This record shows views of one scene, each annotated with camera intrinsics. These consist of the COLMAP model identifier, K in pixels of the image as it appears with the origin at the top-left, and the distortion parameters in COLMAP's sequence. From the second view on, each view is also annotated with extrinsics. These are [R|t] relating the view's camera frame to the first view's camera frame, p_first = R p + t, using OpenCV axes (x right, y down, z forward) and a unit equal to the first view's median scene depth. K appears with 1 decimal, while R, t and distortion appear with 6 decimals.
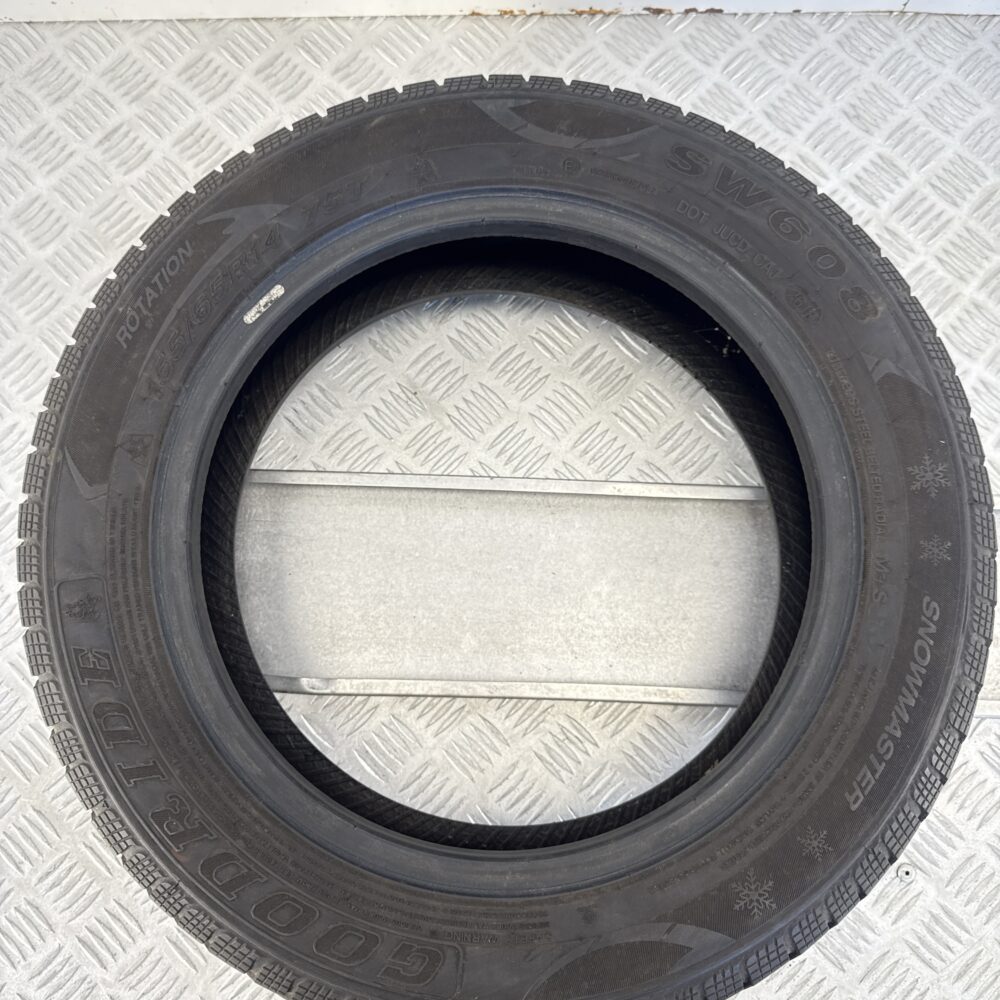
lens RADIAL K [[938.6, 0, 500.8], [0, 938.6, 505.9], [0, 0, 1]] dist [-0.004208, 0.000000]
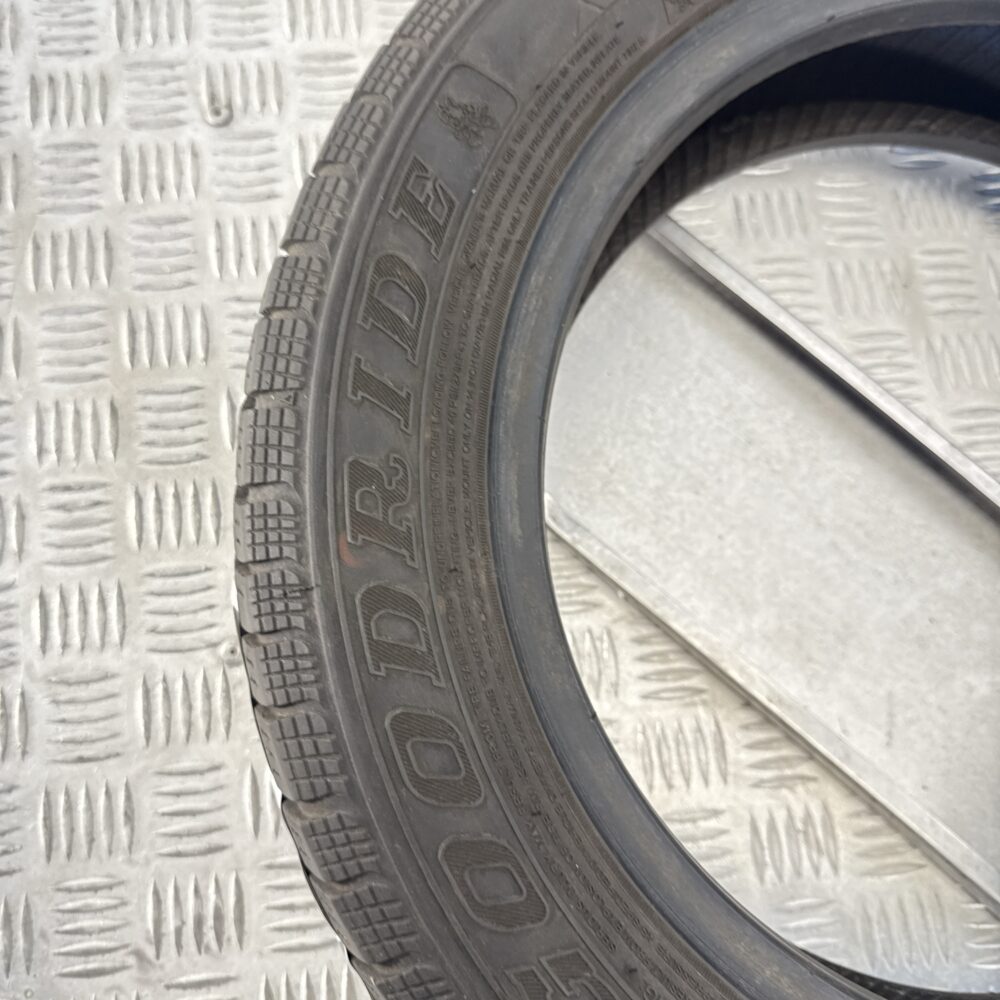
lens RADIAL K [[938.6, 0, 474.4], [0, 938.6, 522.1], [0, 0, 1]] dist [-0.004208, 0.000000]
pose [[0.777763, 0.623665, -0.078272, -0.235579], [-0.626966, 0.778610, -0.026057, 0.305423], [0.044693, 0.069340, 0.996591, 0.431633]]
